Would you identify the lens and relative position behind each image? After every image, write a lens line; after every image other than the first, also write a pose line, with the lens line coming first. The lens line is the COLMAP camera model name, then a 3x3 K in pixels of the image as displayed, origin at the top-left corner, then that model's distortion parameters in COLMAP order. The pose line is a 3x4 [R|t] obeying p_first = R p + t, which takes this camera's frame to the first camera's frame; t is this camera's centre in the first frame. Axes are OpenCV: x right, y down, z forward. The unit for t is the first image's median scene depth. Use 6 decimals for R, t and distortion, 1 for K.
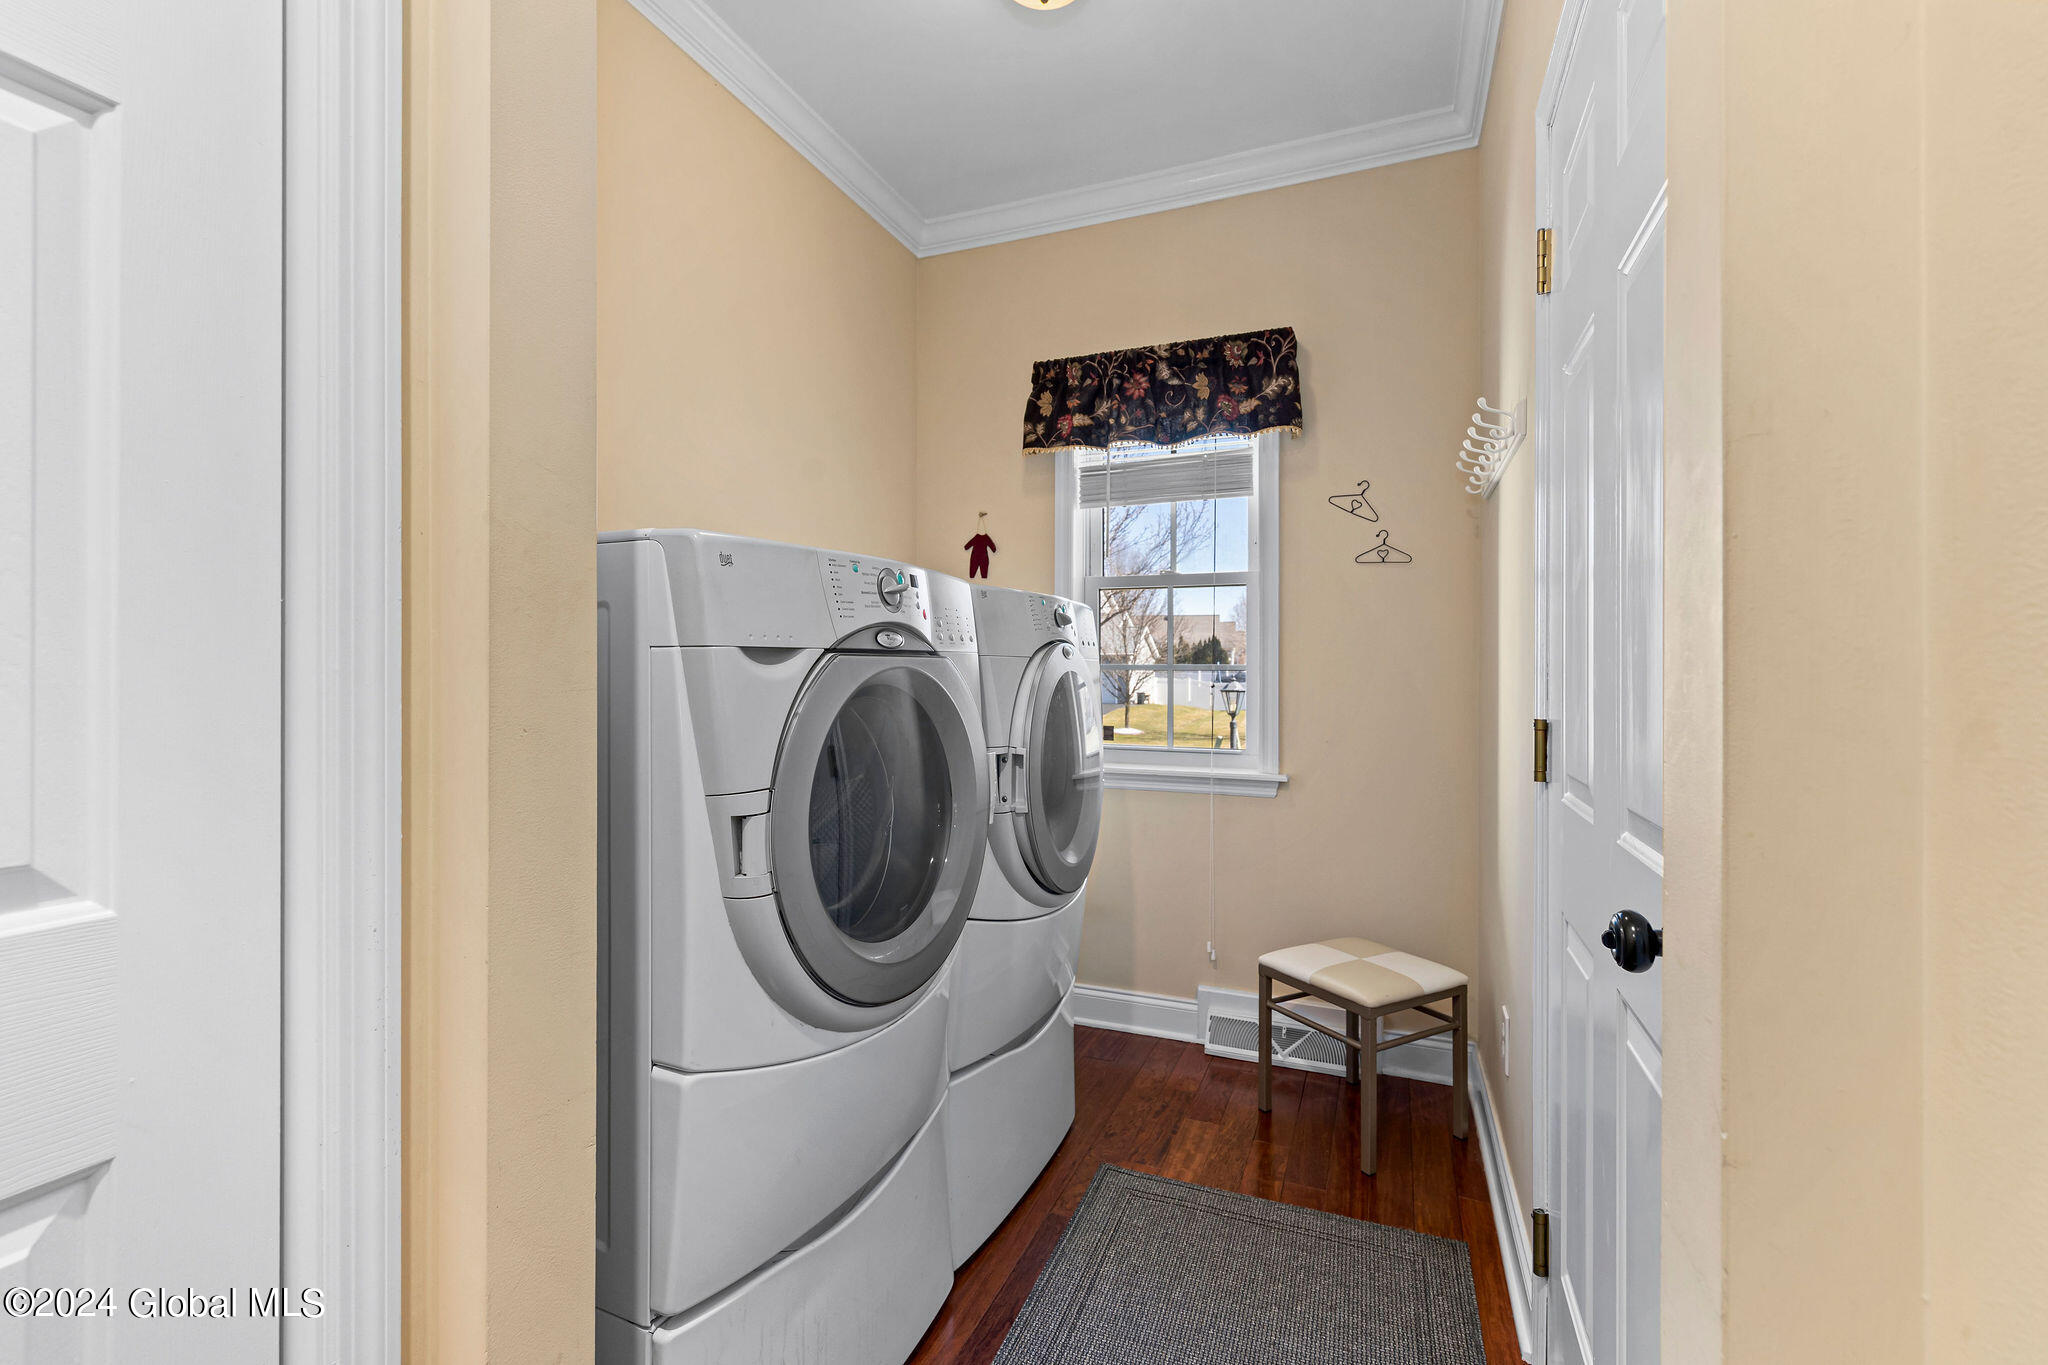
lens RADIAL K [[829.7, 0, 1016.7], [0, 829.7, 670.3], [0, 0, 1]] dist [0.008880, -0.000013]
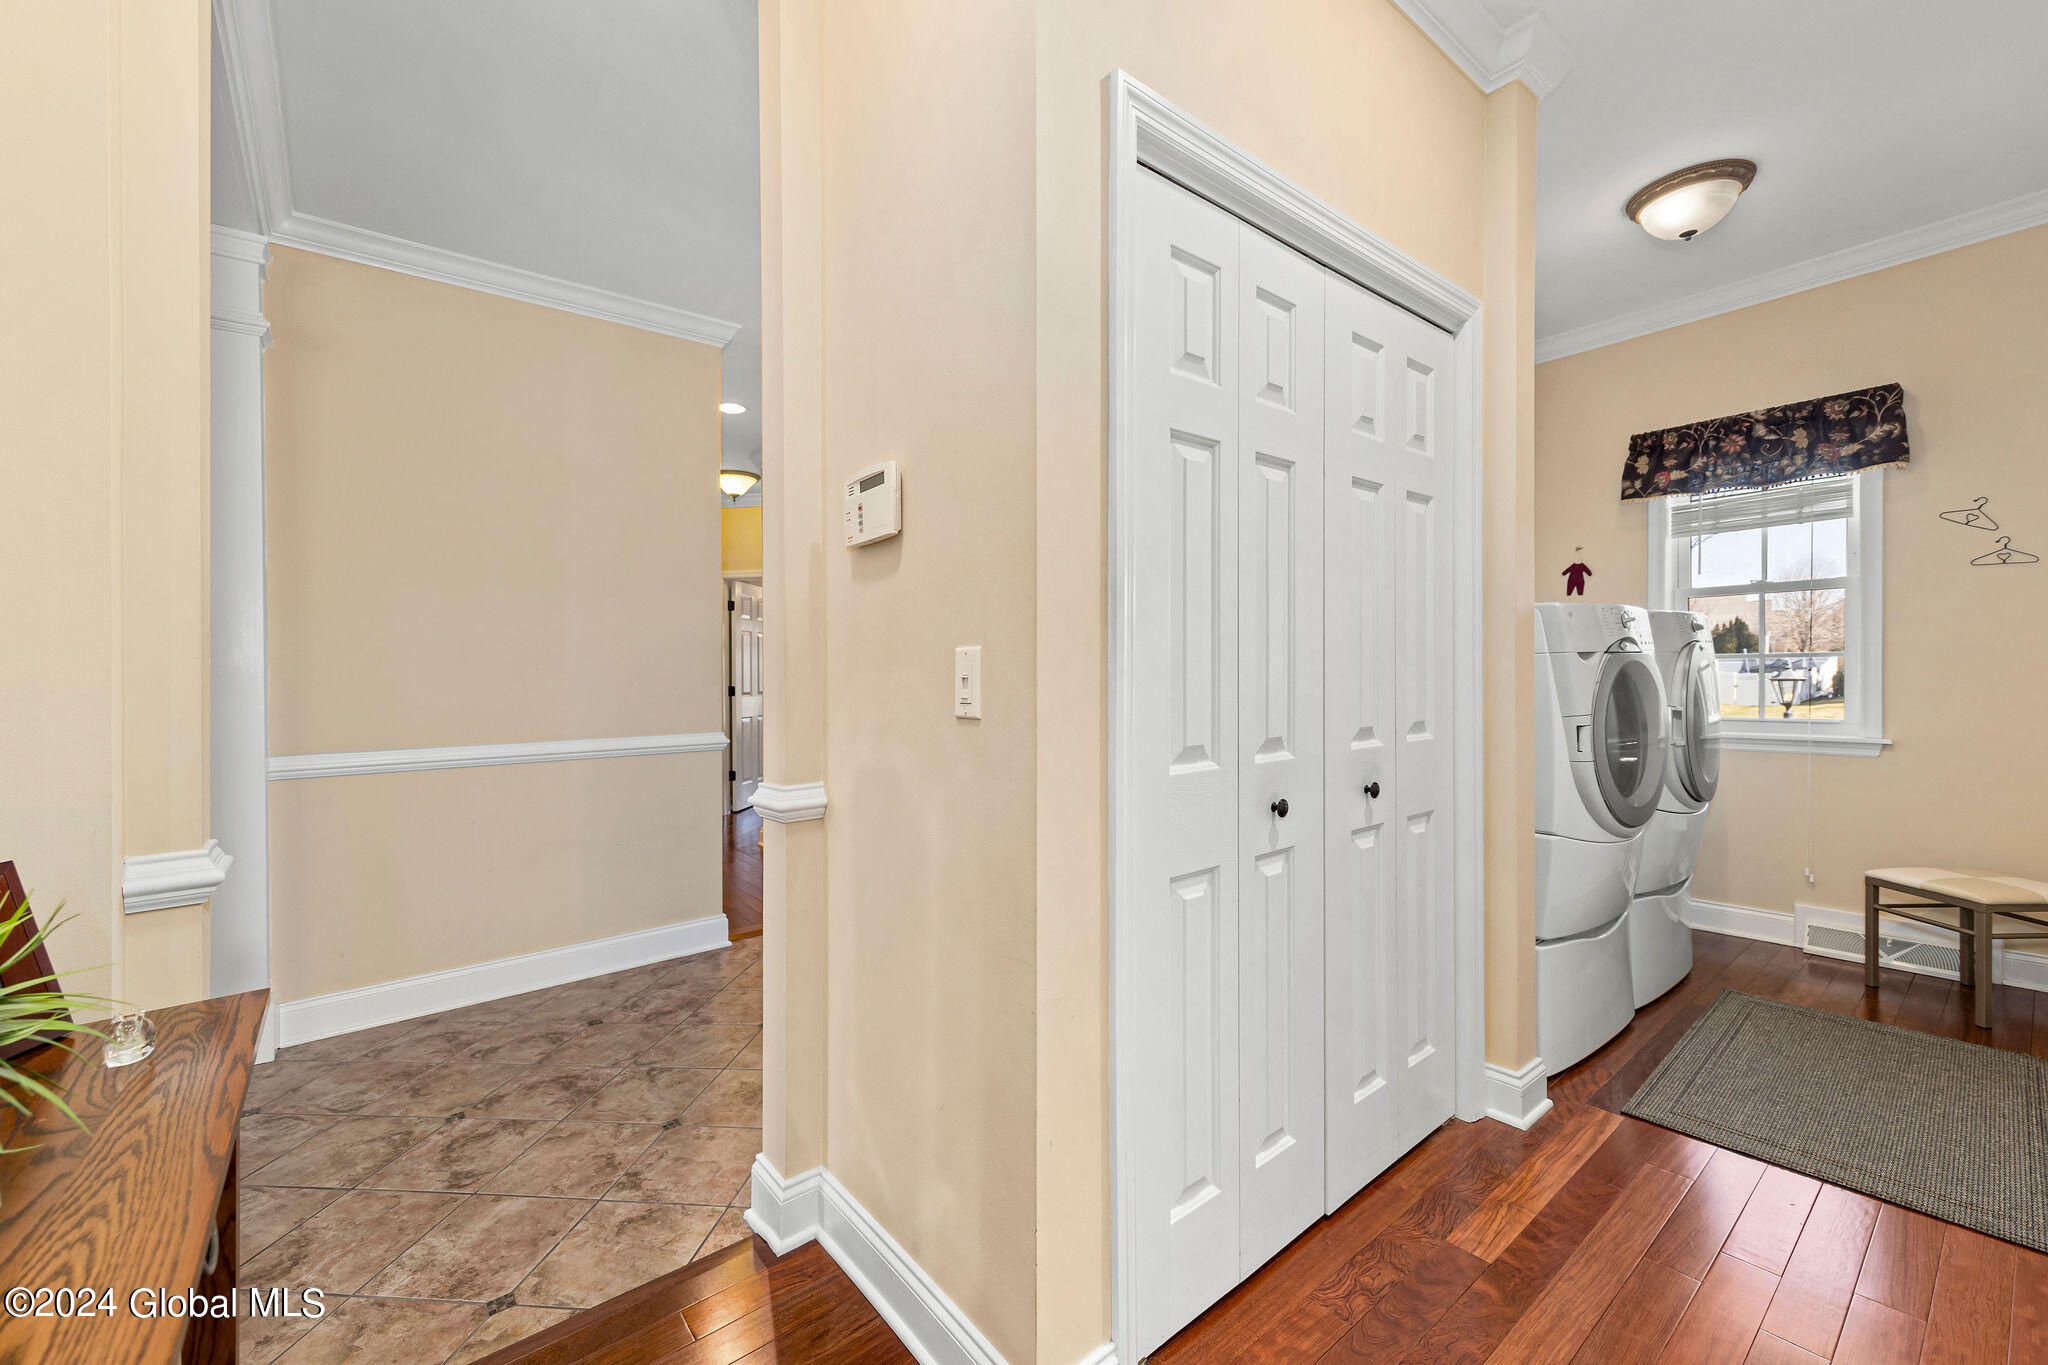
lens RADIAL K [[825.1, 0, 997.3], [0, 825.1, 693.9], [0, 0, 1]] dist [0.002613, 0.000936]
pose [[0.886096, -0.011285, -0.463365, -0.290679], [0.023501, 0.999512, 0.020598, 0.000985], [0.462906, -0.029141, 0.885928, -0.730869]]
